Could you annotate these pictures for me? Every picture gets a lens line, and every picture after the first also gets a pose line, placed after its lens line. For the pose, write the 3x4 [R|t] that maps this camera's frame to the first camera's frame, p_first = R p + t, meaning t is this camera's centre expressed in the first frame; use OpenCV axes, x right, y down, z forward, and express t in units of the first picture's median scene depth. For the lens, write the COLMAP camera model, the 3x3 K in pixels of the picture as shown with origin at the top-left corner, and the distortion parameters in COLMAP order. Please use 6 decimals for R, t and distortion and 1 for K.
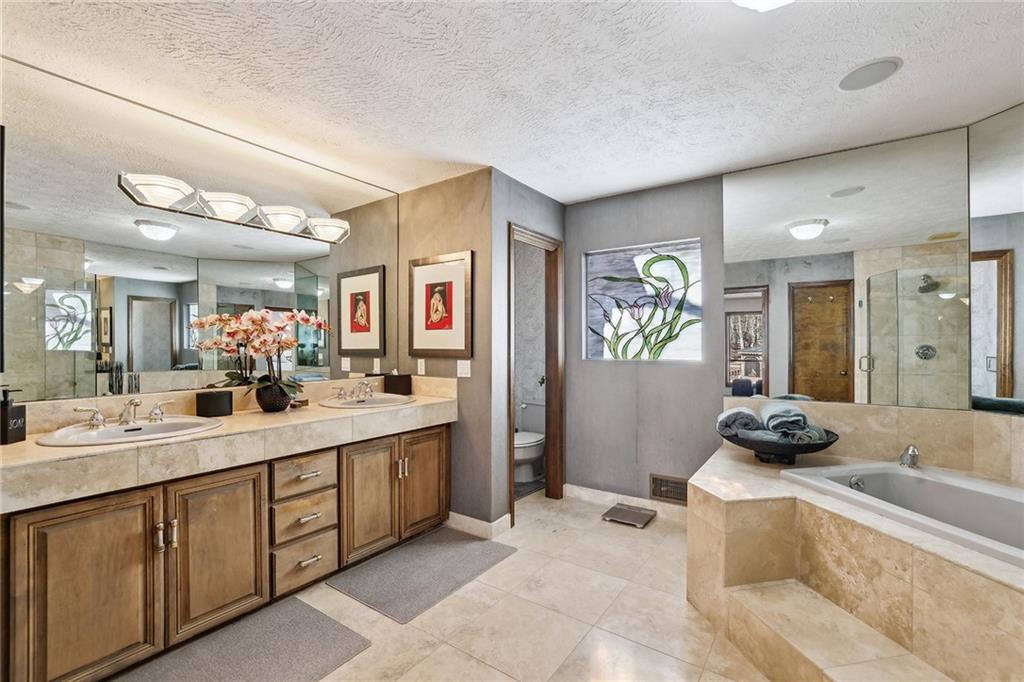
lens RADIAL K [[442.9, 0, 509.1], [0, 442.9, 344.7], [0, 0, 1]] dist [-0.038752, 0.009823]
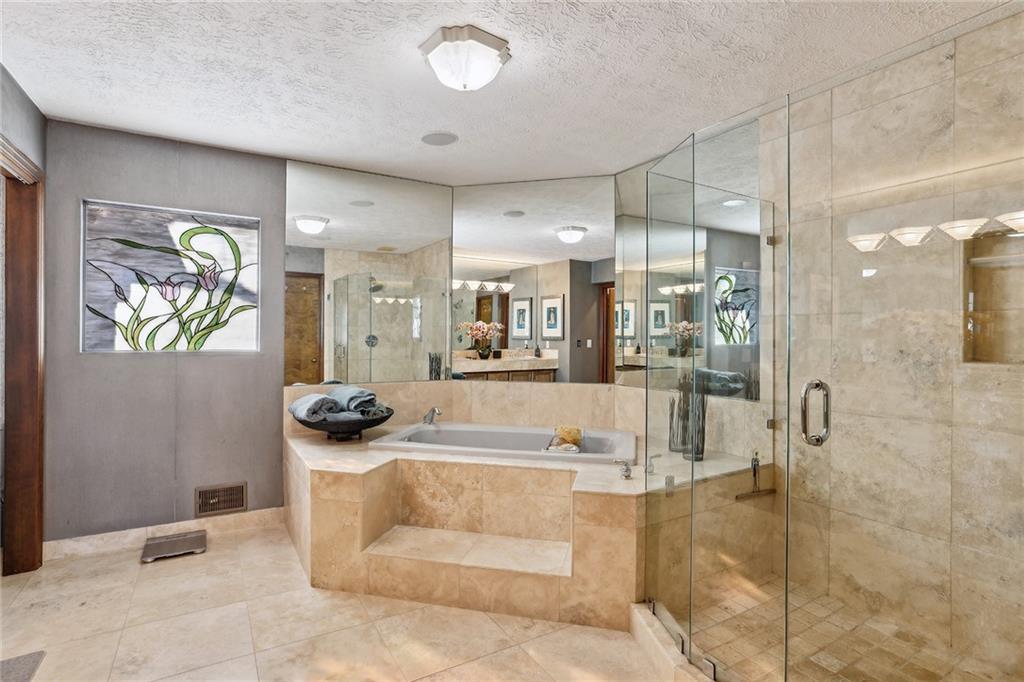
lens RADIAL K [[508.3, 0, 511.0], [0, 508.3, 336.9], [0, 0, 1]] dist [-0.009950, 0.001256]
pose [[0.406921, 0.002060, 0.913461, -0.317858], [-0.012625, 0.999915, 0.003370, -0.002796], [-0.913376, -0.012904, 0.406912, 0.071044]]
